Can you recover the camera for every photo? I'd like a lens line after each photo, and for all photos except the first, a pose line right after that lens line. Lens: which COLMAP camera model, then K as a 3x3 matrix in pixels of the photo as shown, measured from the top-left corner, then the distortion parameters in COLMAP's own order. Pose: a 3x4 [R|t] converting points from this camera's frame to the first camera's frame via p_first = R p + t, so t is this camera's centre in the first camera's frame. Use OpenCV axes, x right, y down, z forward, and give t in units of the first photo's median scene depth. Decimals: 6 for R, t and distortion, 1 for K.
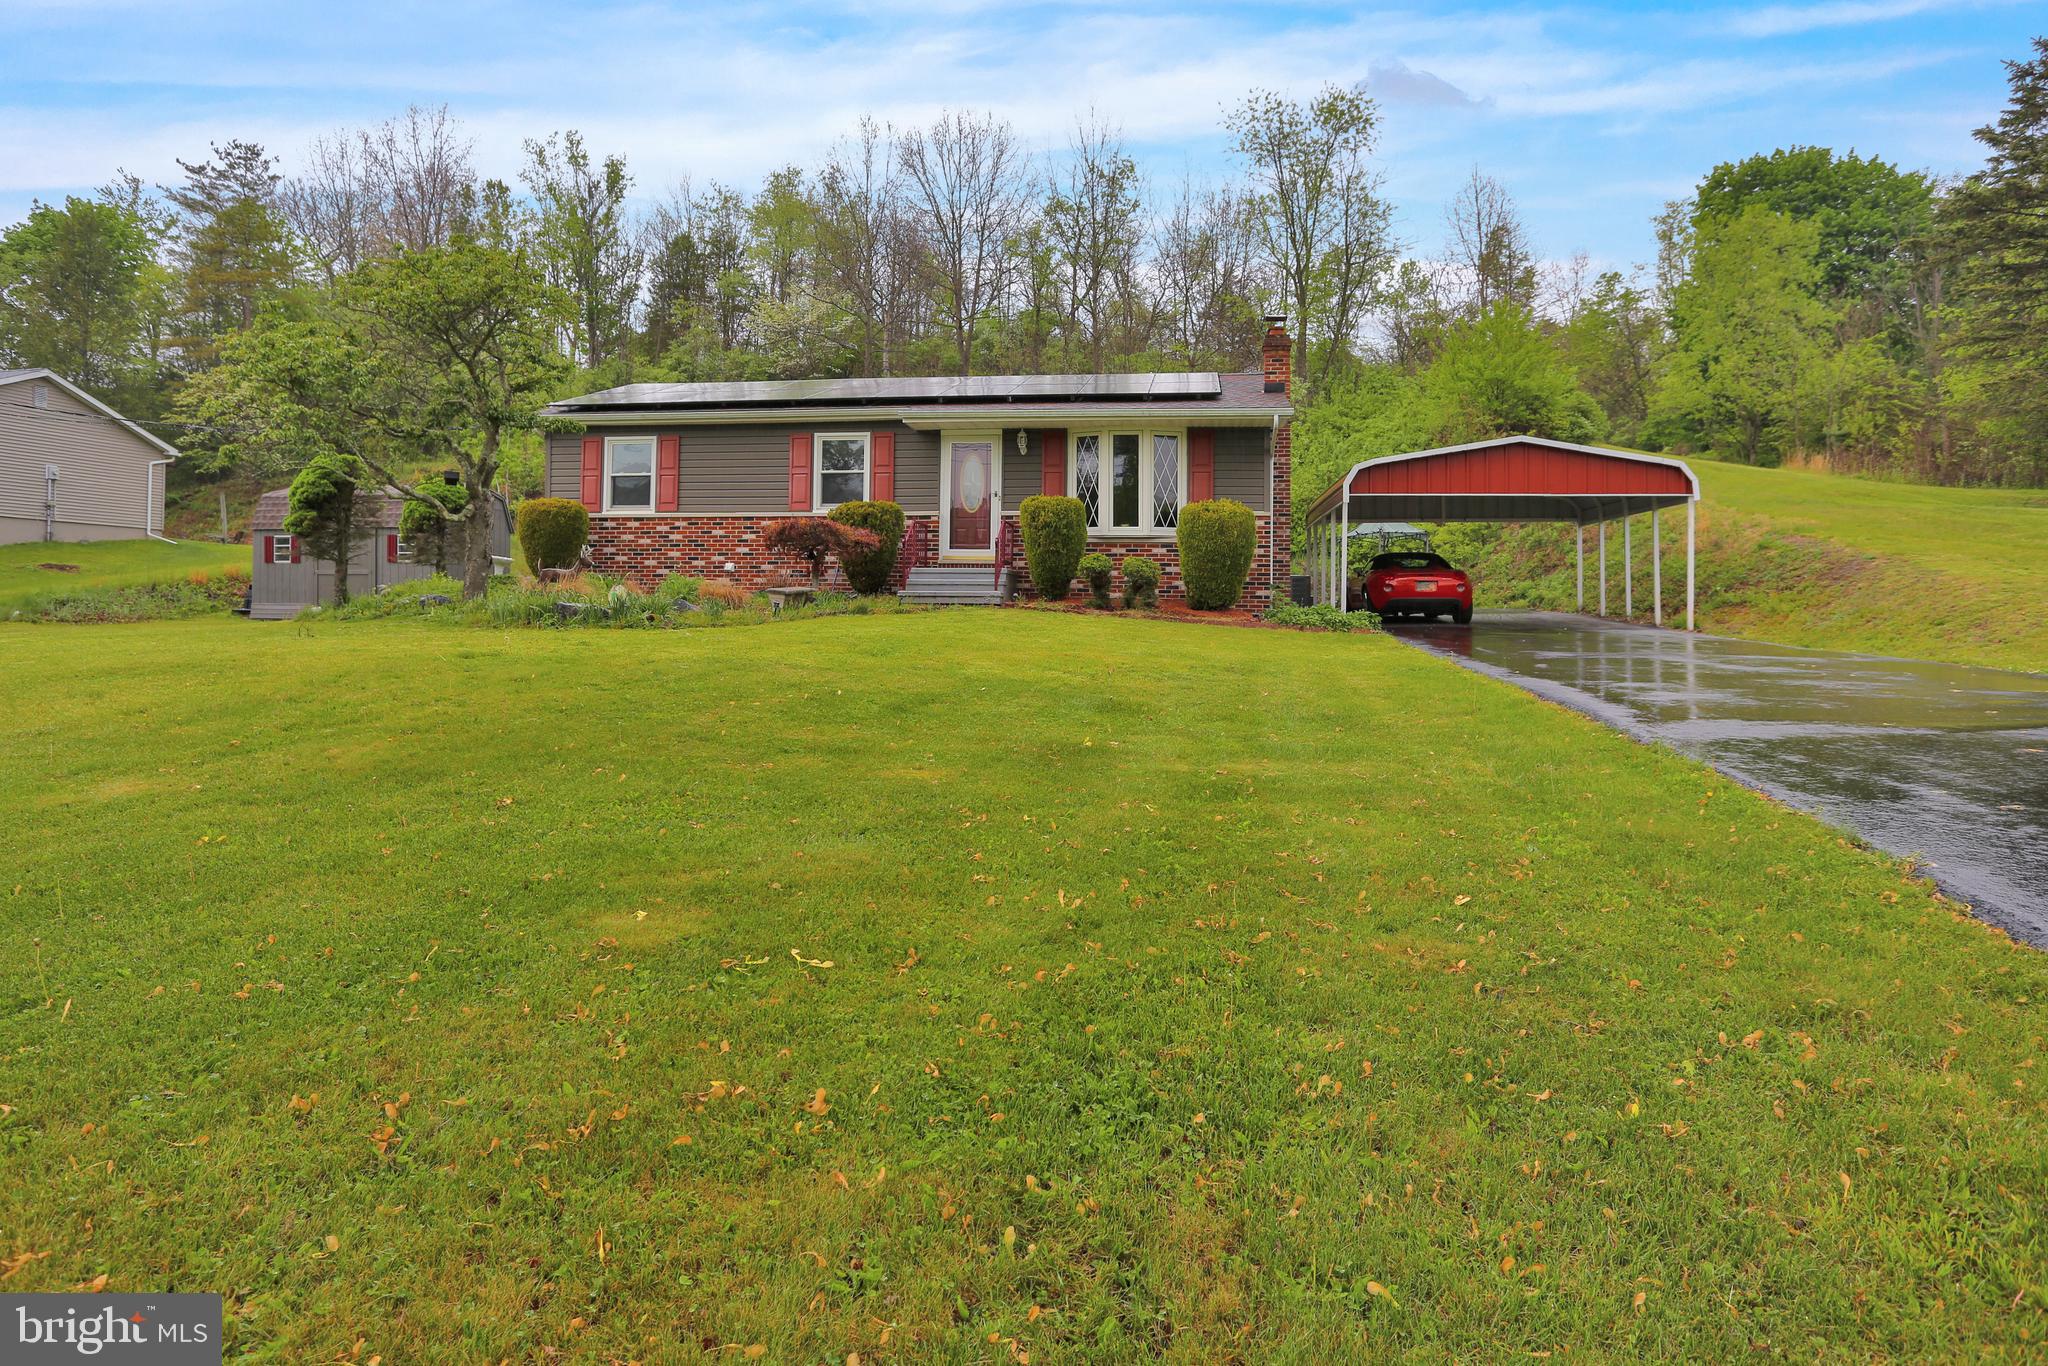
lens RADIAL K [[1217.6, 0, 1027.2], [0, 1217.6, 622.3], [0, 0, 1]] dist [-0.063204, 0.042326]
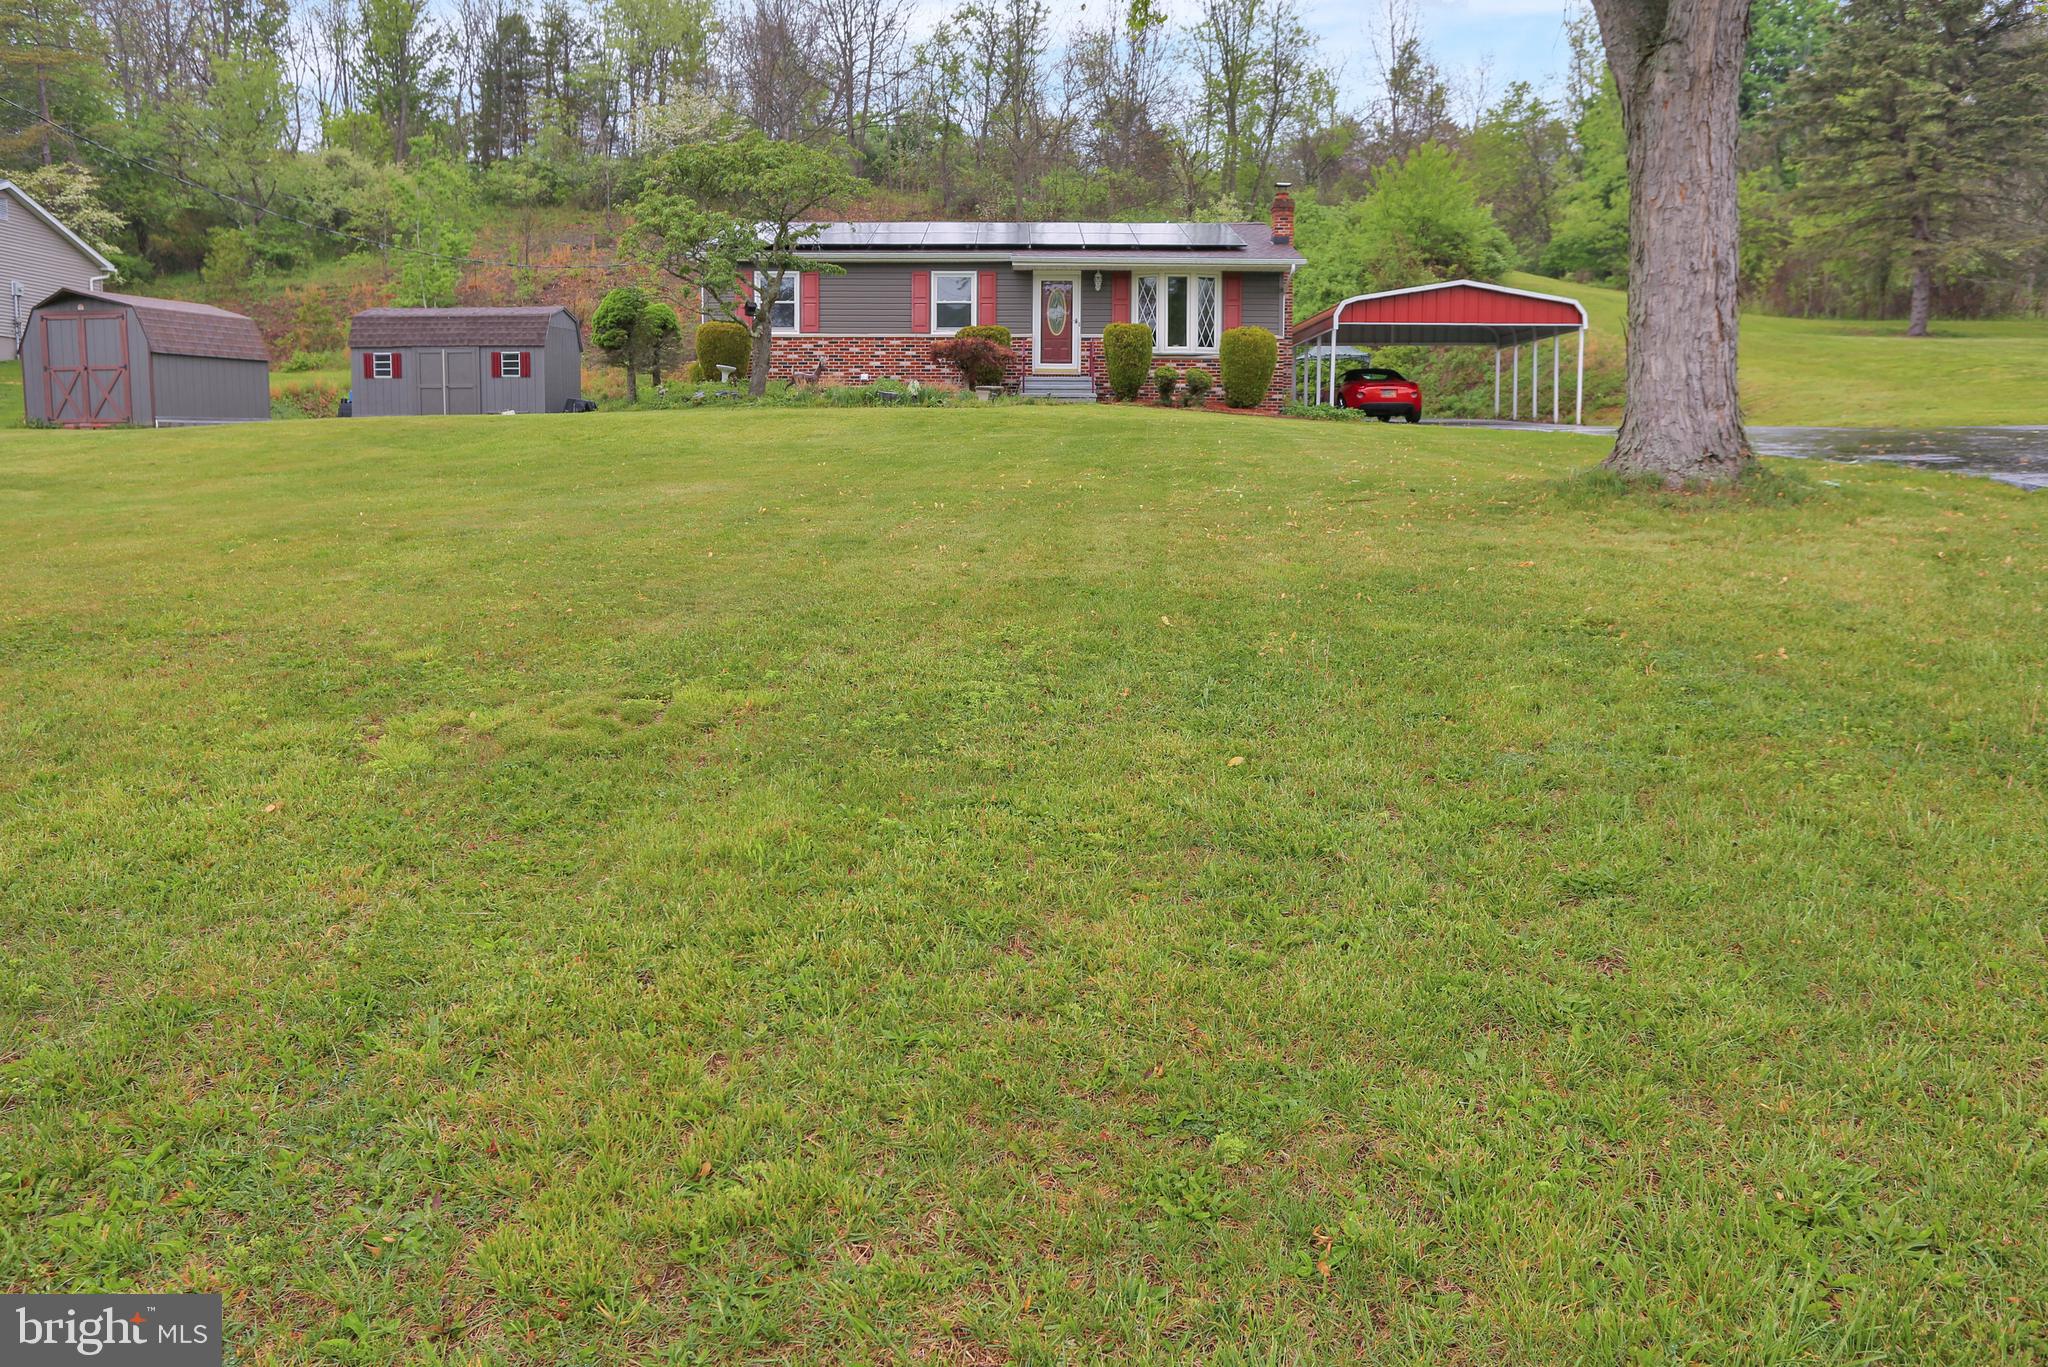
lens RADIAL K [[1460.6, 0, 1015.5], [0, 1460.6, 612.3], [0, 0, 1]] dist [-0.048538, 0.062515]
pose [[0.991653, -0.018744, 0.127566, -0.281898], [0.006479, 0.995371, 0.095891, 0.053076], [-0.128772, -0.094264, 0.987184, -0.539480]]
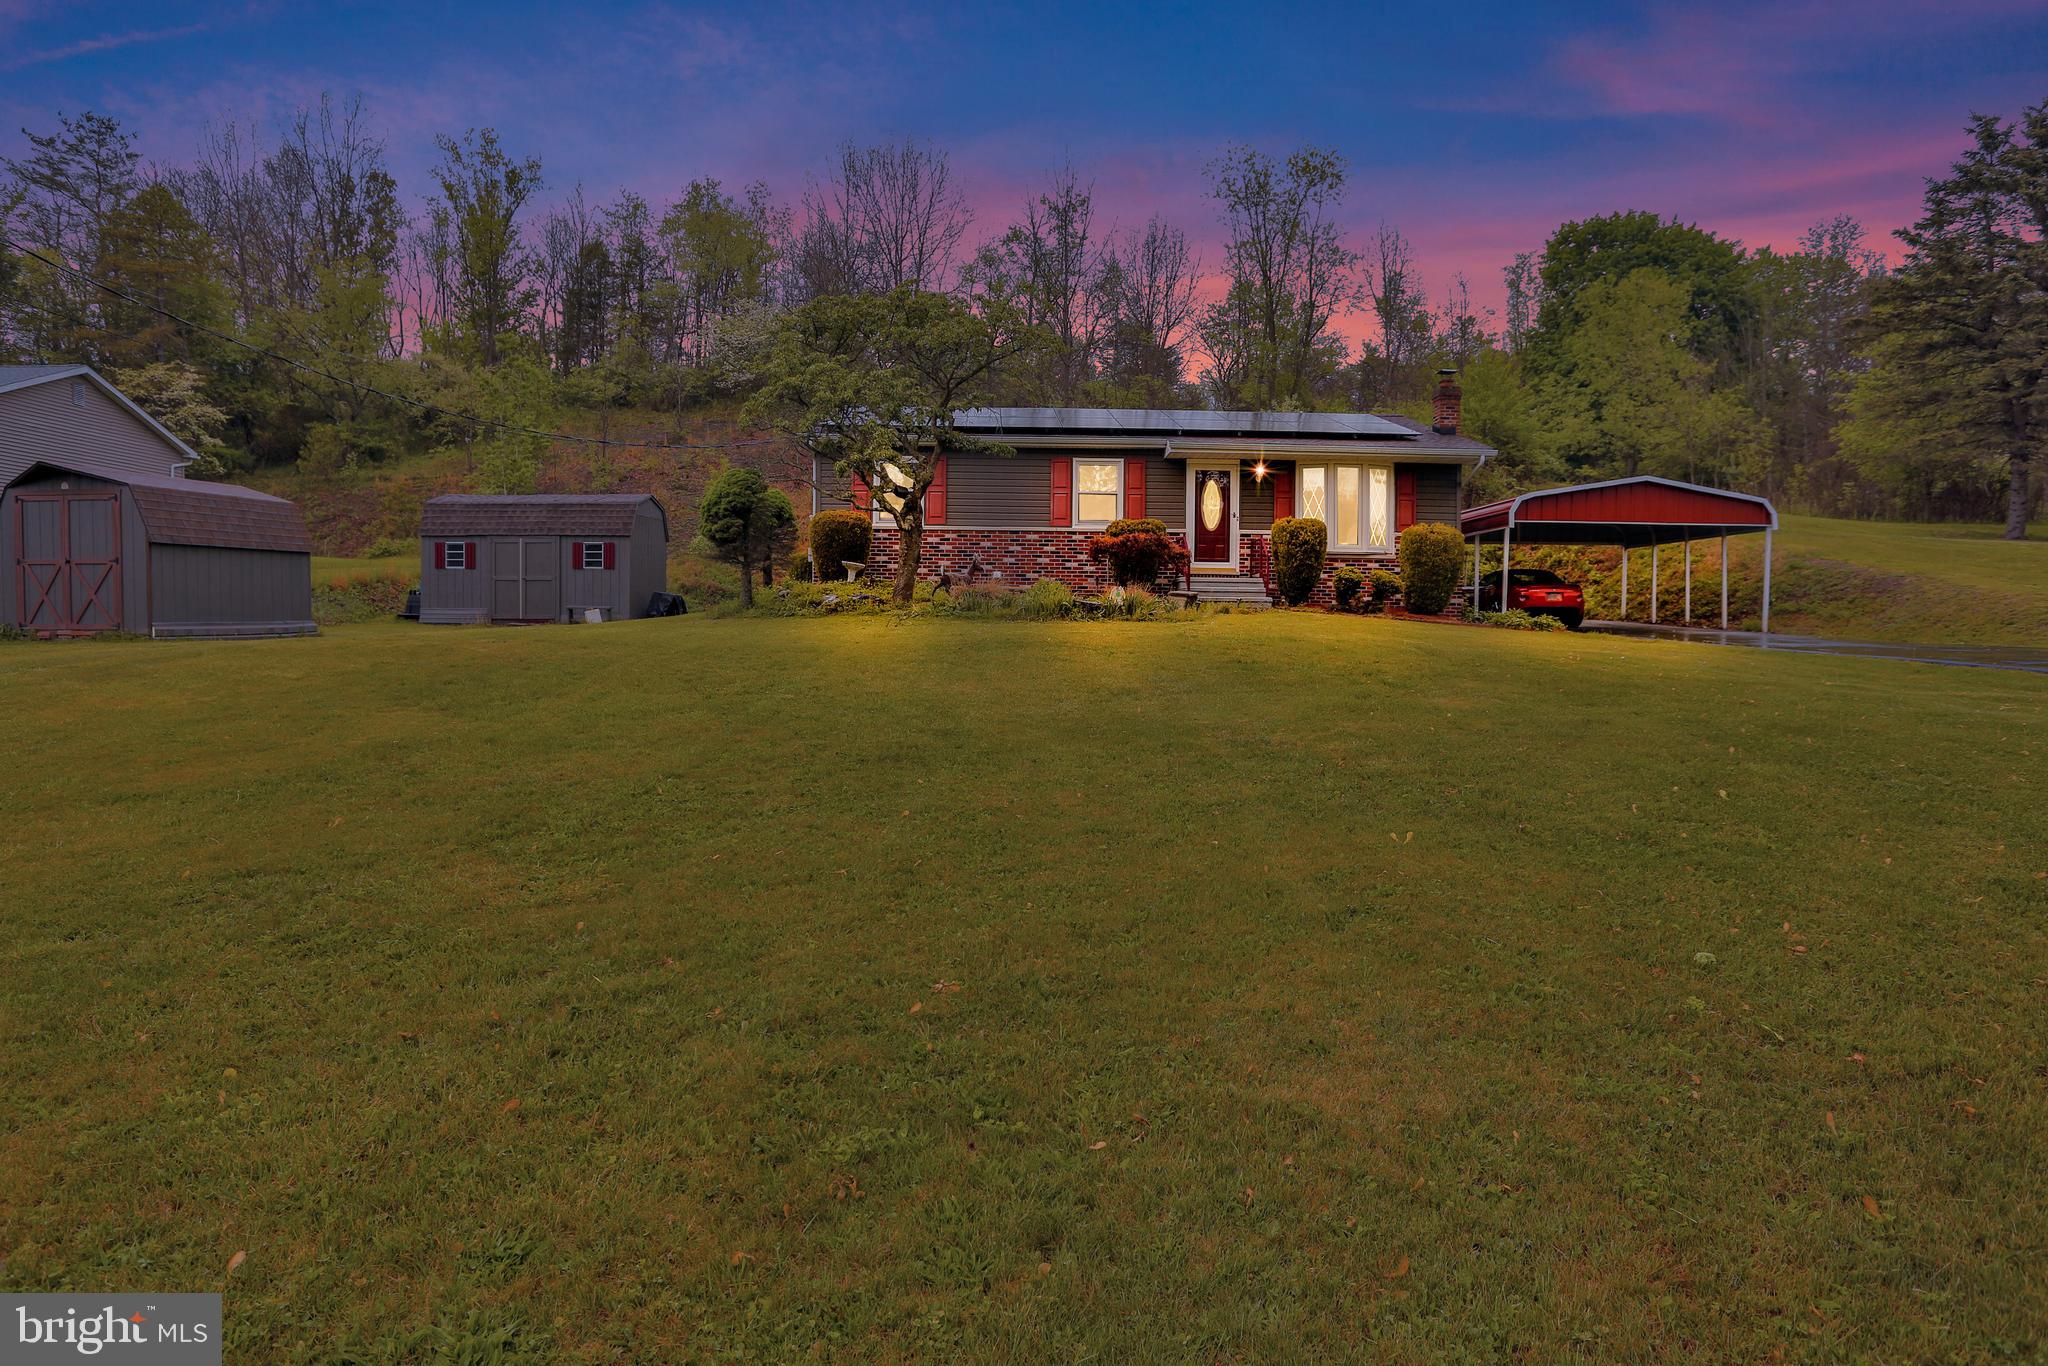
lens RADIAL K [[1206.8, 0, 1024.0], [0, 1206.8, 683.0], [0, 0, 1]] dist [-0.056723, 0.034208]
pose [[0.988235, -0.005008, 0.152864, -0.384396], [-0.000529, 0.999346, 0.036158, 0.013989], [-0.152945, -0.035814, 0.987585, -0.113724]]
